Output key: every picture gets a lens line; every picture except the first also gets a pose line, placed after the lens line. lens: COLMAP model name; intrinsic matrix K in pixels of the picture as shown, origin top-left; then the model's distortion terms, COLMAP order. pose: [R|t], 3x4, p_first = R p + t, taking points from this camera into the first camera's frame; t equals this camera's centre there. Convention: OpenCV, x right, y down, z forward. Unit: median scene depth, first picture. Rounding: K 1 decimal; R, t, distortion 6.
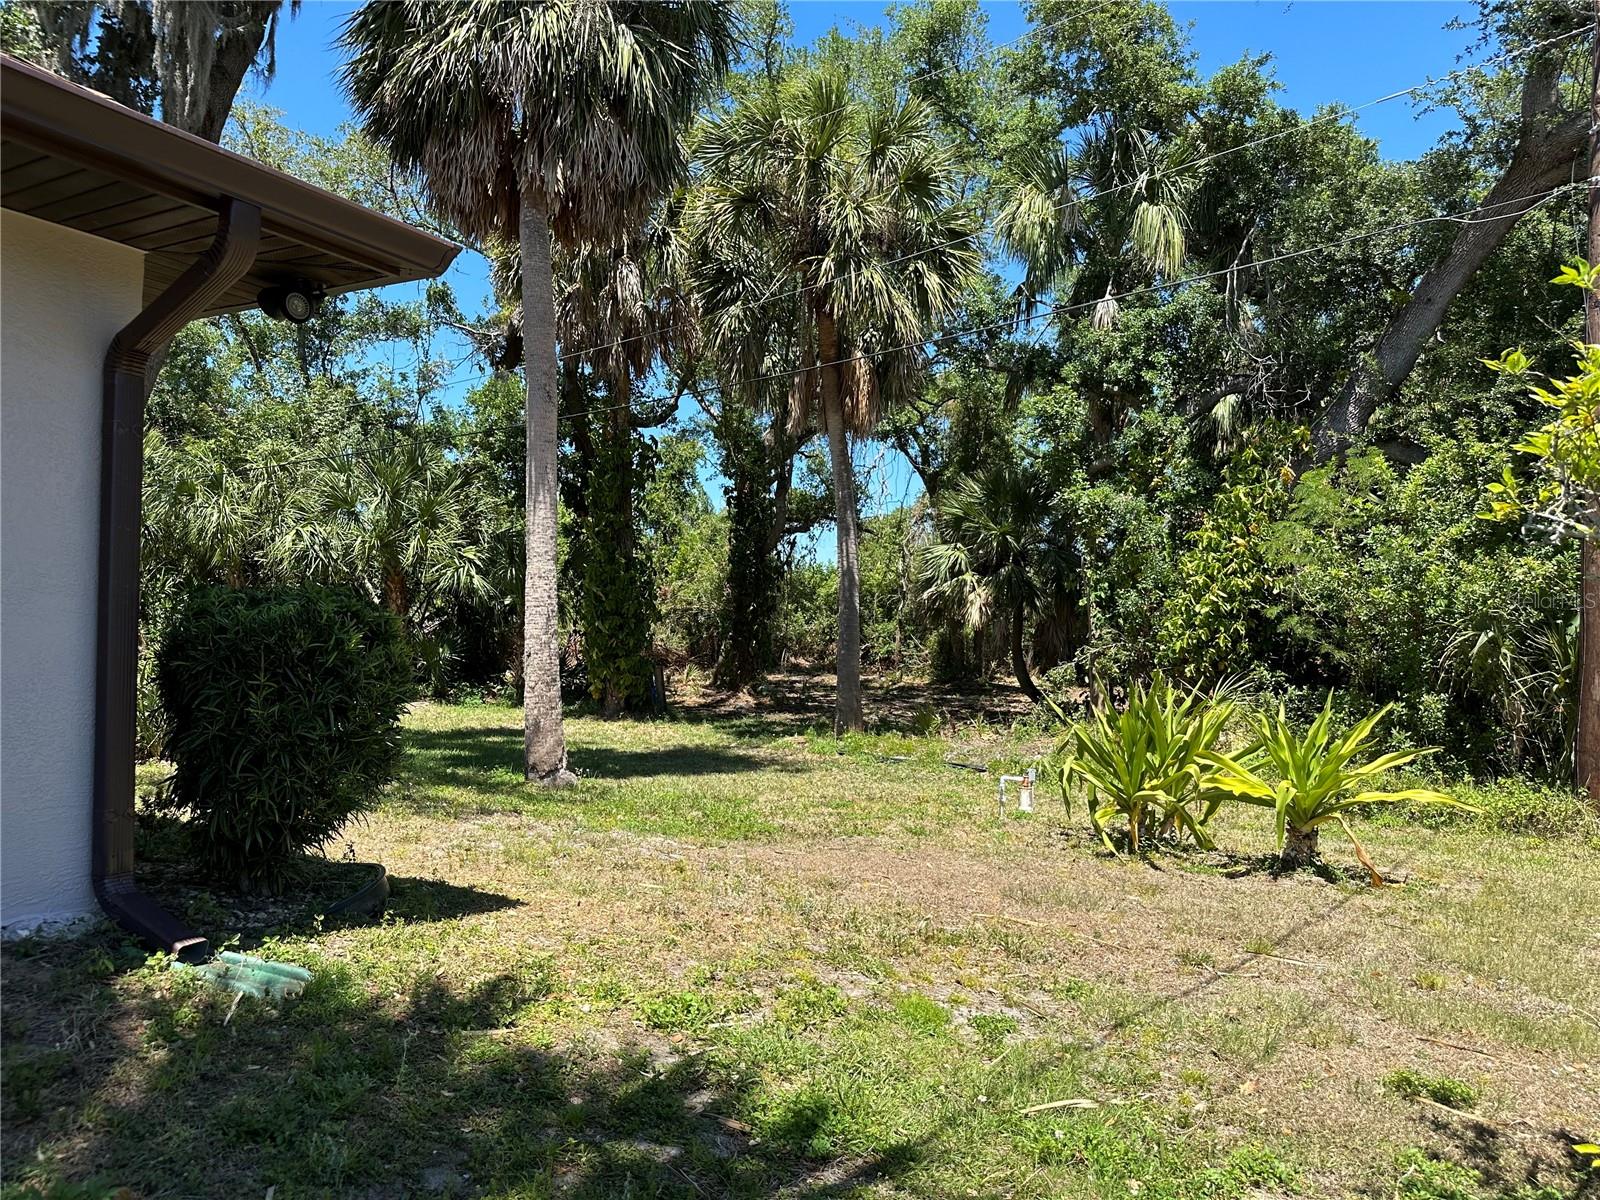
lens RADIAL K [[1131.1, 0, 790.3], [0, 1131.1, 599.5], [0, 0, 1]] dist [0.066309, -0.075799]
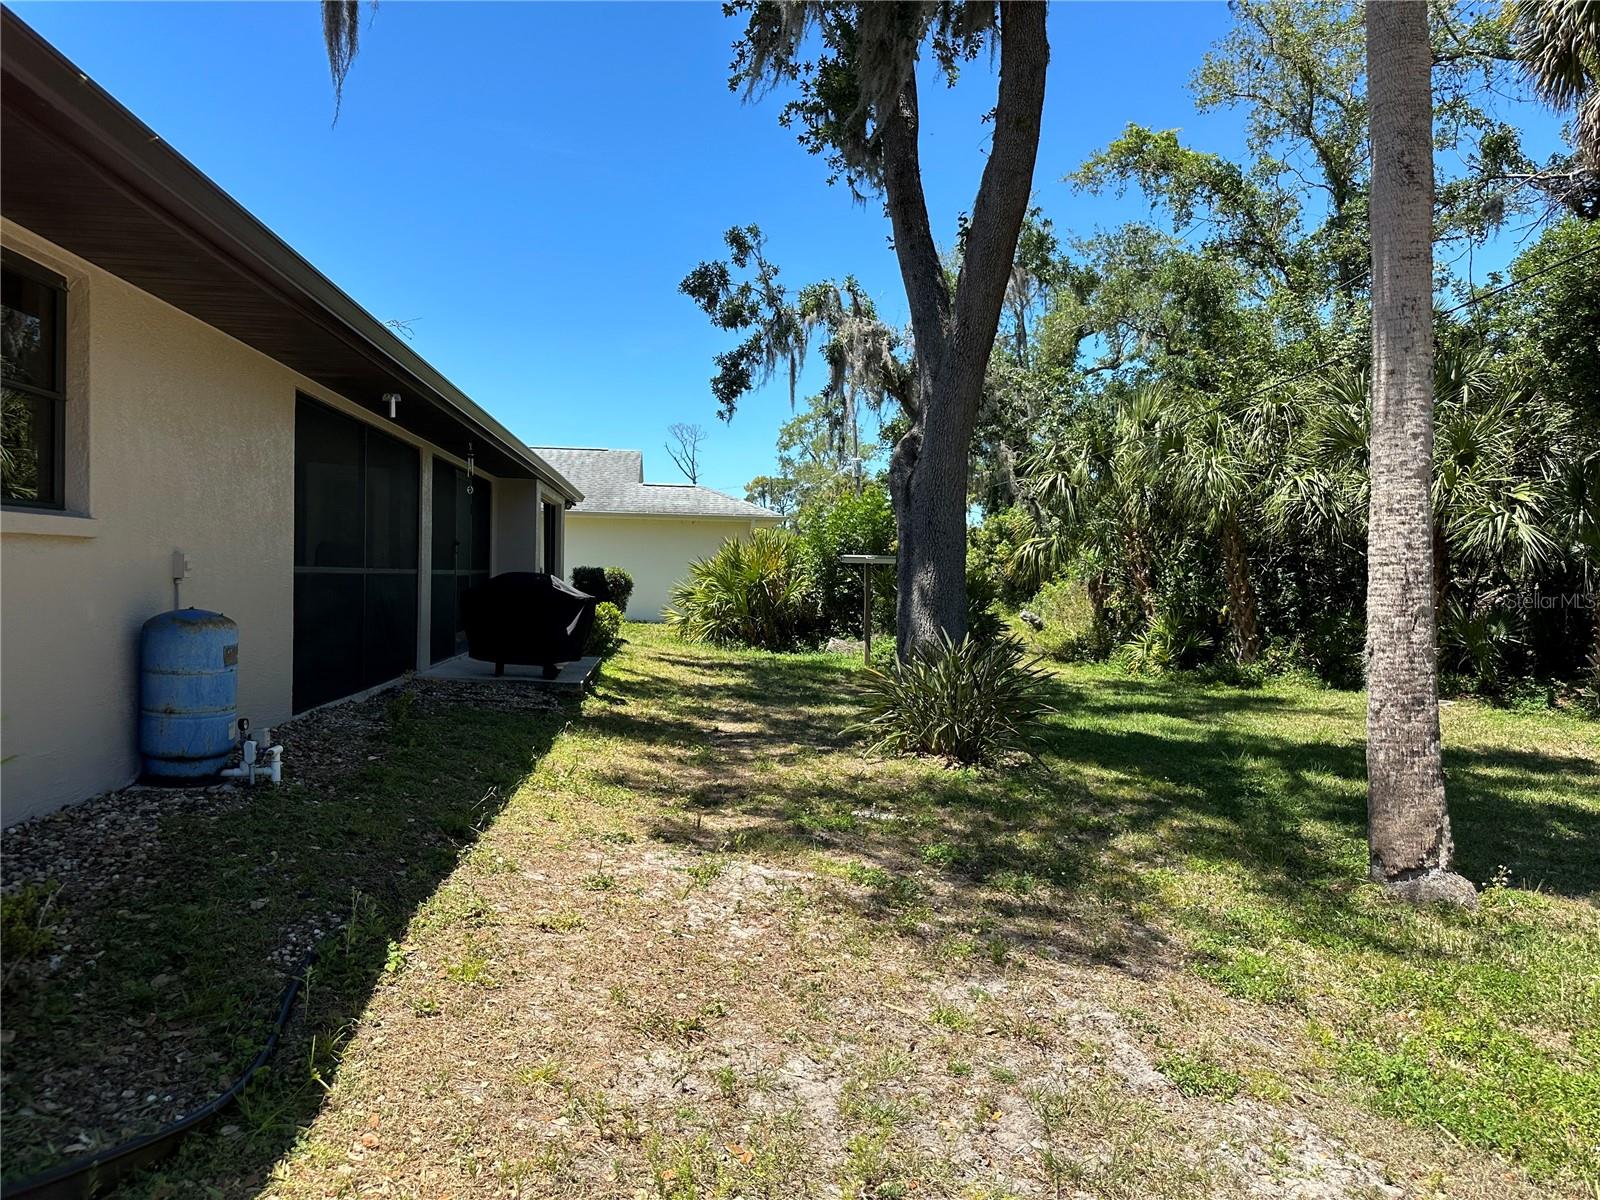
lens RADIAL K [[1131.1, 0, 798.9], [0, 1131.1, 591.1], [0, 0, 1]] dist [0.066309, -0.075799]
pose [[0.586606, 0.002184, -0.809870, 0.029901], [0.014561, 0.999806, 0.013244, 0.003887], [0.809742, -0.019561, 0.586460, 0.226656]]
